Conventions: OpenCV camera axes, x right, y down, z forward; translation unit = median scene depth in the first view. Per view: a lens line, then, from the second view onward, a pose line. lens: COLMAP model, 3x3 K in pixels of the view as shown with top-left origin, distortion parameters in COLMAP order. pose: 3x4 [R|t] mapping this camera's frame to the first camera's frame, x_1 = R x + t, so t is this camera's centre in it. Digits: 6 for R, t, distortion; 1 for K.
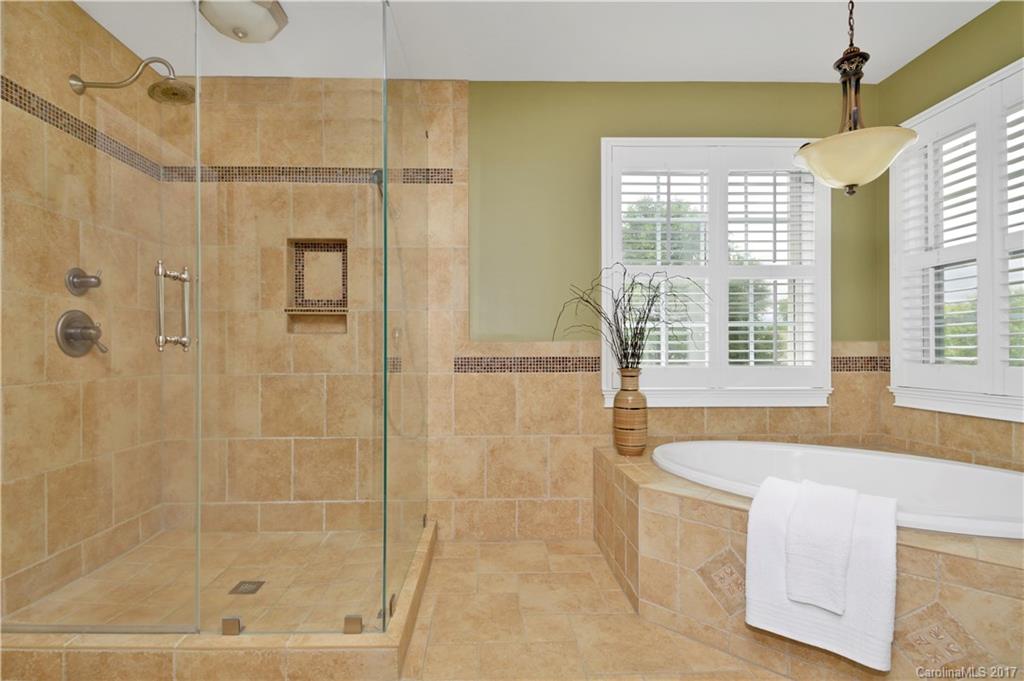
lens RADIAL K [[451.8, 0, 509.2], [0, 451.8, 353.4], [0, 0, 1]] dist [-0.053423, 0.000305]
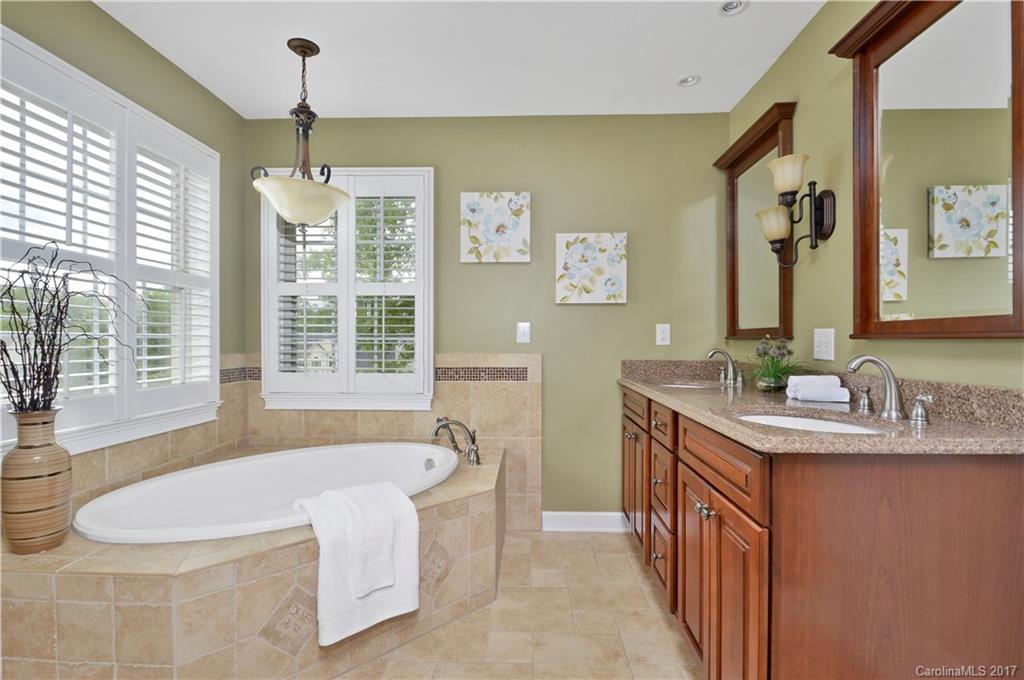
lens RADIAL K [[451.2, 0, 512.0], [0, 451.2, 340.0], [0, 0, 1]] dist [0.000967, -0.018229]
pose [[0.063037, 0.008758, 0.997973, -0.286253], [0.000771, 0.999961, -0.008824, -0.056597], [-0.998011, 0.001326, 0.063028, 0.287976]]
